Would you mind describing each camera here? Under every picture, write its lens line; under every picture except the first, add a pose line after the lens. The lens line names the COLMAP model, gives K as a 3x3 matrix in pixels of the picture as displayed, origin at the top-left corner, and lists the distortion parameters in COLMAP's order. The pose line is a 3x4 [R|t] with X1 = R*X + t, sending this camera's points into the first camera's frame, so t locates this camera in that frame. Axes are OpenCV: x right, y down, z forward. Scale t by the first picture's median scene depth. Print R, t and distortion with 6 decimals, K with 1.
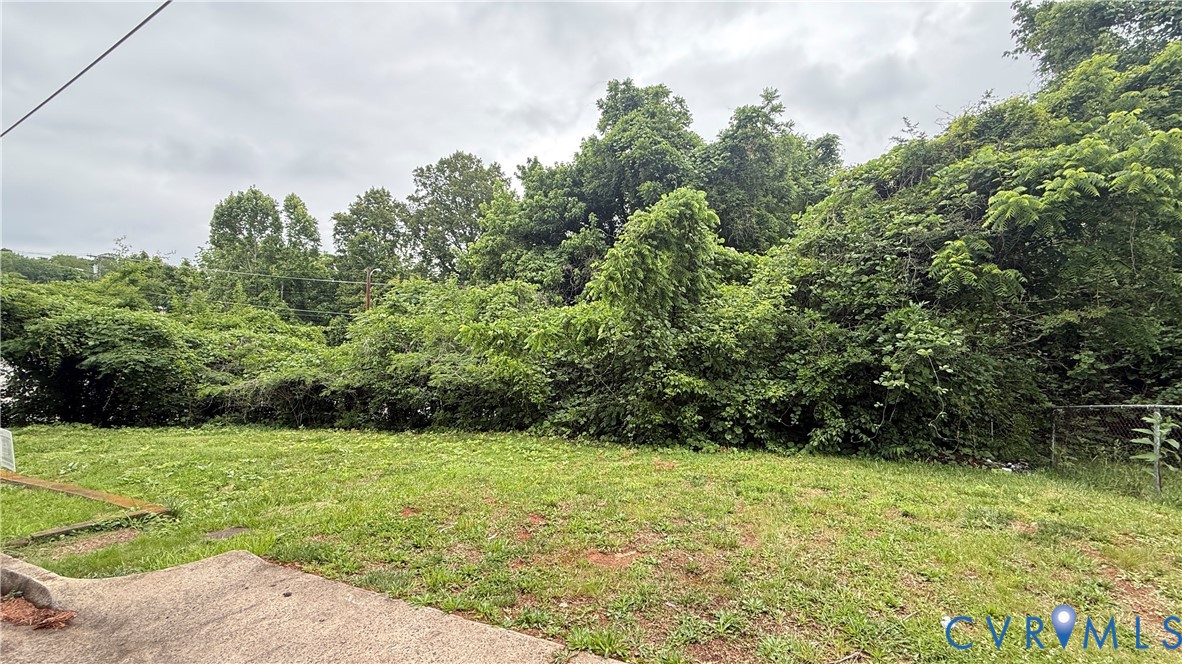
lens RADIAL K [[469.3, 0, 588.1], [0, 469.3, 329.6], [0, 0, 1]] dist [0.001898, 0.000041]
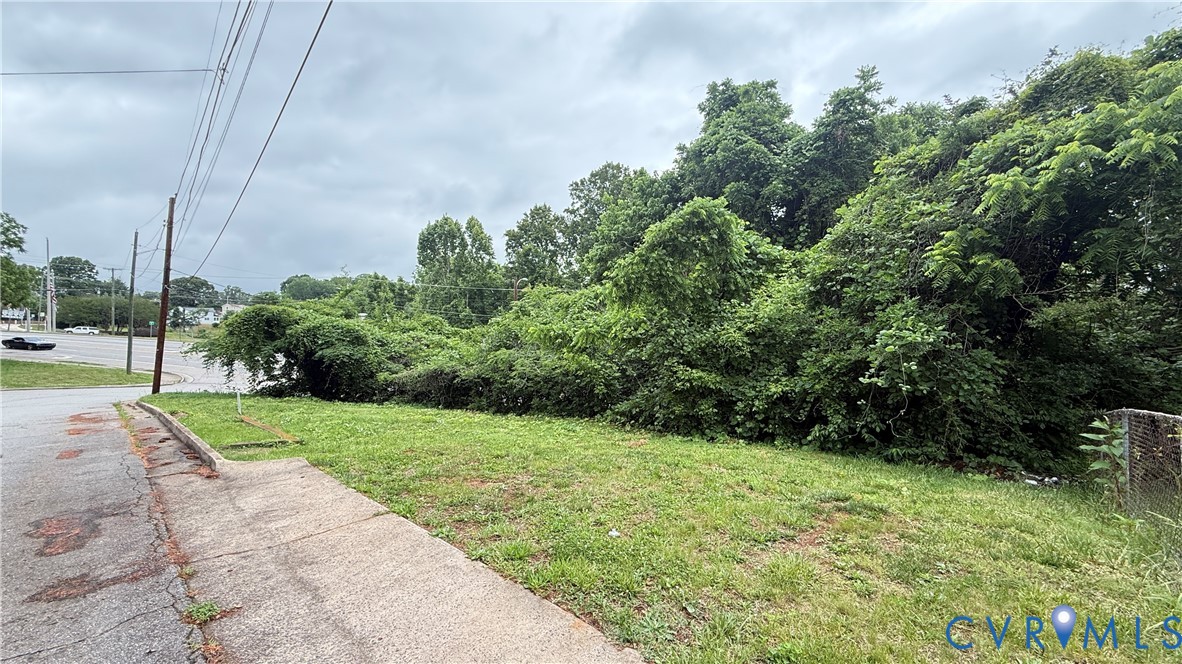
lens RADIAL K [[469.3, 0, 588.1], [0, 469.3, 329.6], [0, 0, 1]] dist [0.001898, 0.000041]
pose [[0.937989, -0.009986, -0.346522, 0.188199], [0.010031, 0.999948, -0.001666, 0.001030], [0.346521, -0.001913, 0.938040, -0.058816]]
